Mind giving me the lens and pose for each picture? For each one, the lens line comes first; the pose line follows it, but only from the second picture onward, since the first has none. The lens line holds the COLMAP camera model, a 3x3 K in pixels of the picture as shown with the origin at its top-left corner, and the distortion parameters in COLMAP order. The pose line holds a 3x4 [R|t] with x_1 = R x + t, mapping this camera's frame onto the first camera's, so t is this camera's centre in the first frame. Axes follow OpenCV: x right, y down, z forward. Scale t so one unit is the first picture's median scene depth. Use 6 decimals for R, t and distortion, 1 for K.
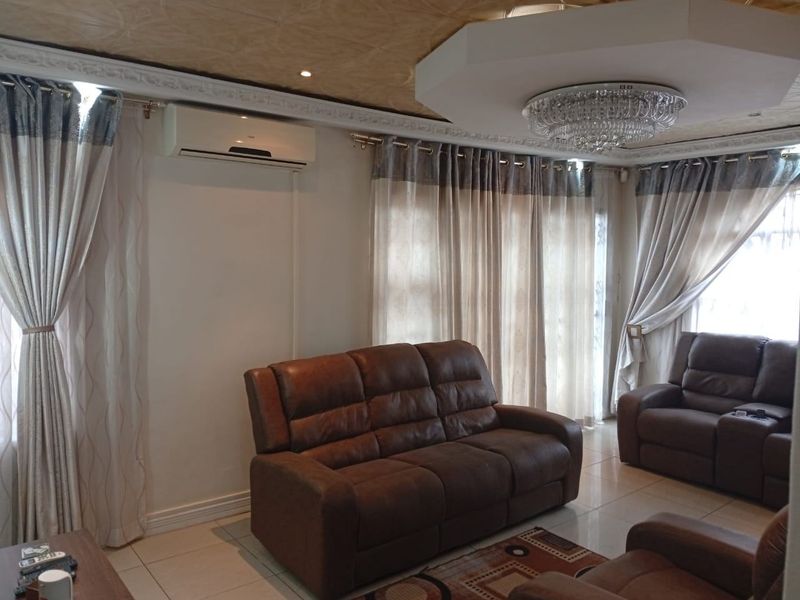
lens RADIAL K [[619.0, 0, 397.3], [0, 619.0, 292.3], [0, 0, 1]] dist [0.013602, -0.040574]
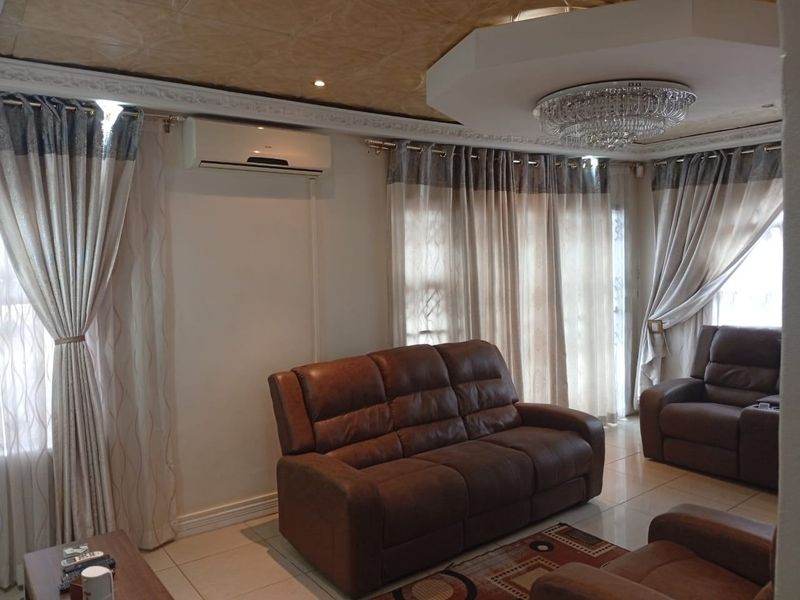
lens RADIAL K [[619.0, 0, 398.6], [0, 619.0, 294.3], [0, 0, 1]] dist [0.013602, -0.040574]
pose [[0.999143, -0.029463, -0.029076, 0.002138], [0.029430, 0.999566, -0.001560, 0.001222], [0.029109, 0.000703, 0.999576, -0.016156]]
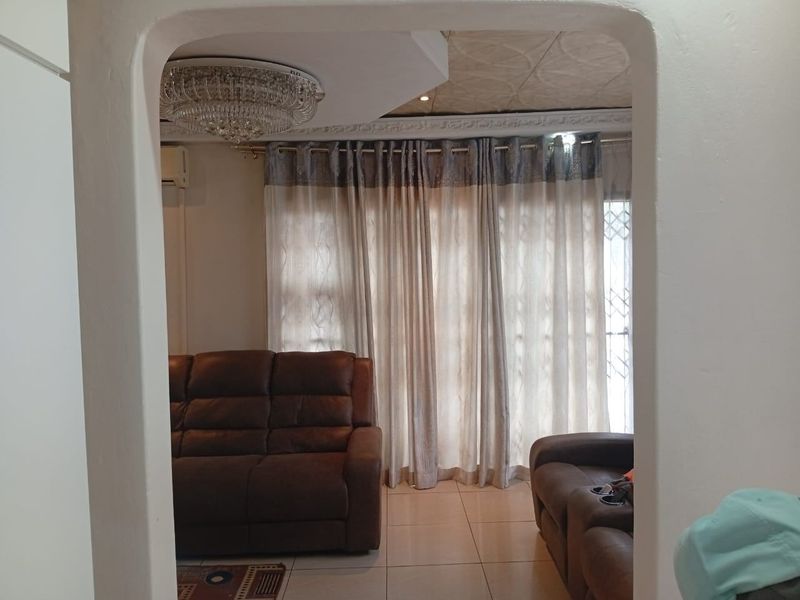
lens RADIAL K [[619.0, 0, 402.3], [0, 619.0, 296.4], [0, 0, 1]] dist [0.013602, -0.040574]
pose [[0.806749, 0.001278, -0.590893, 0.957802], [-0.013190, 0.999787, -0.015845, 0.011478], [0.590747, 0.020577, 0.806594, 0.413504]]
